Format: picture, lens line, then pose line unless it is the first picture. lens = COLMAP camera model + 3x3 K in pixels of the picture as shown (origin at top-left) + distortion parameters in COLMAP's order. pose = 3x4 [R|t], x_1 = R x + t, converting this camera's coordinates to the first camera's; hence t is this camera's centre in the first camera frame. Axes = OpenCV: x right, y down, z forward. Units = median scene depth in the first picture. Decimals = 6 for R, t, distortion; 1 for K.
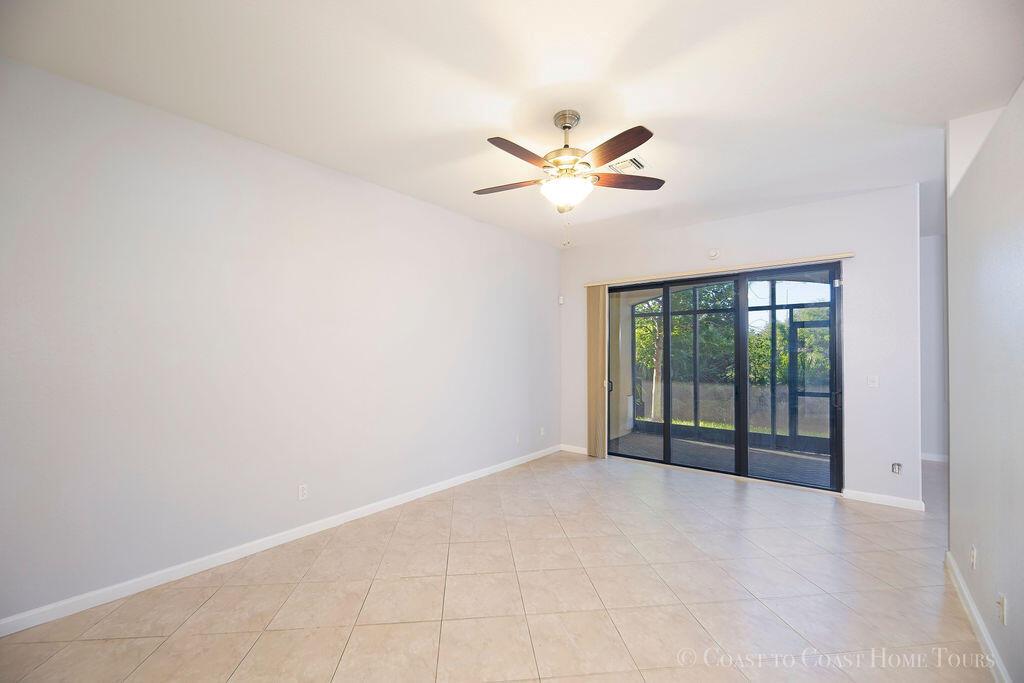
lens RADIAL K [[405.8, 0, 514.4], [0, 405.8, 332.7], [0, 0, 1]] dist [-0.000143, -0.000042]
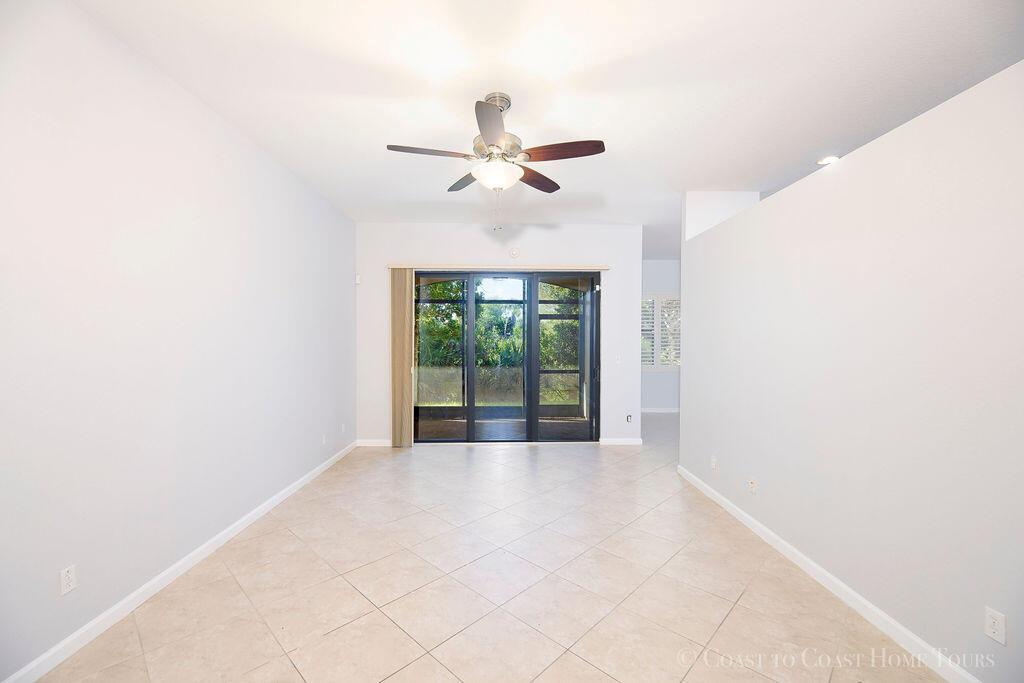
lens RADIAL K [[409.5, 0, 516.7], [0, 409.5, 333.0], [0, 0, 1]] dist [0.001046, -0.005742]
pose [[0.773142, 0.012352, 0.634113, -0.261432], [-0.034651, 0.999140, 0.022786, 0.005379], [-0.633286, -0.039590, 0.772905, 0.108328]]
